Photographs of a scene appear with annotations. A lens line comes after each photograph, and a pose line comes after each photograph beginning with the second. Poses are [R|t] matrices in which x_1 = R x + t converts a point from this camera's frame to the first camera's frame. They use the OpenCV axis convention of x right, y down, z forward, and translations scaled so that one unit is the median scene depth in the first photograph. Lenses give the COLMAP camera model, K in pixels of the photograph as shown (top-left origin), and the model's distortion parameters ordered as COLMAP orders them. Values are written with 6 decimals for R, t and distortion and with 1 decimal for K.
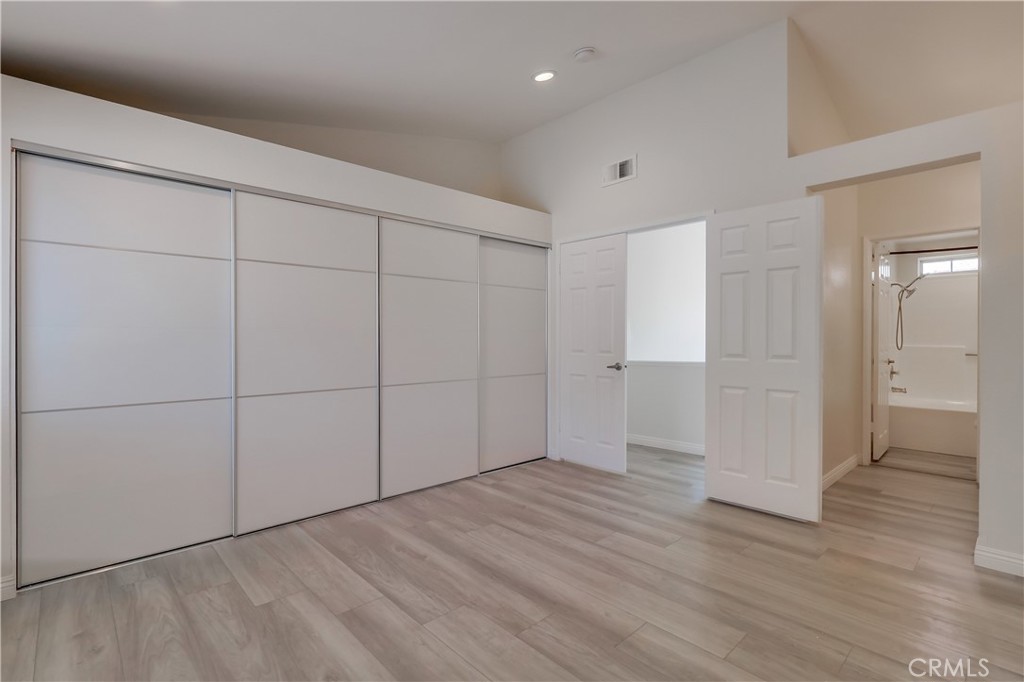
lens RADIAL K [[483.9, 0, 508.8], [0, 483.9, 338.6], [0, 0, 1]] dist [0.004601, 0.001238]
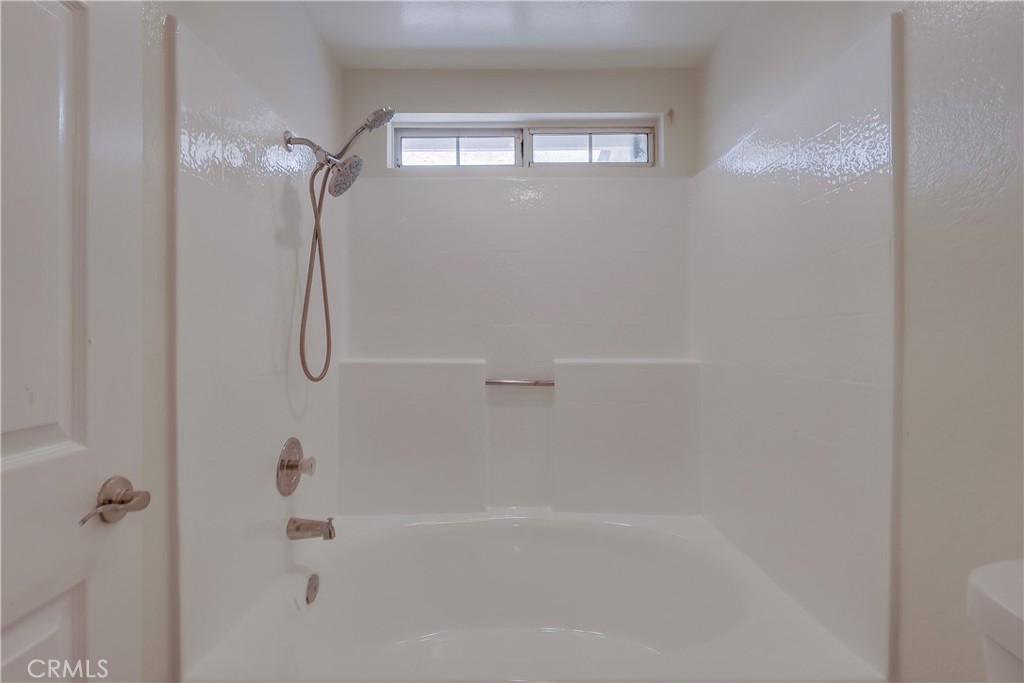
lens RADIAL K [[483.9, 0, 513.0], [0, 483.9, 343.6], [0, 0, 1]] dist [0.004601, 0.001238]
pose [[0.691686, -0.001179, 0.722197, 0.685957], [0.009414, 0.999928, -0.007384, 0.006021], [-0.722137, 0.011906, 0.691648, 0.729067]]
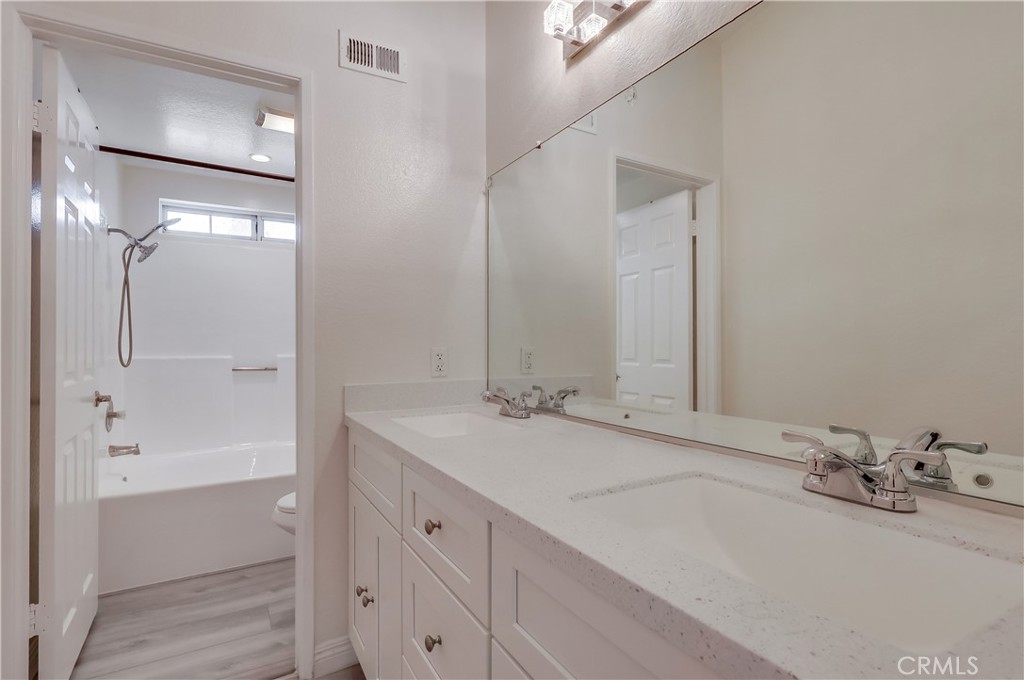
lens RADIAL K [[483.9, 0, 511.4], [0, 483.9, 341.2], [0, 0, 1]] dist [0.004601, 0.001238]
pose [[0.227254, 0.006628, 0.973813, 0.419452], [0.009204, 0.999918, -0.008953, 0.005892], [-0.973792, 0.010998, 0.227174, 0.513539]]
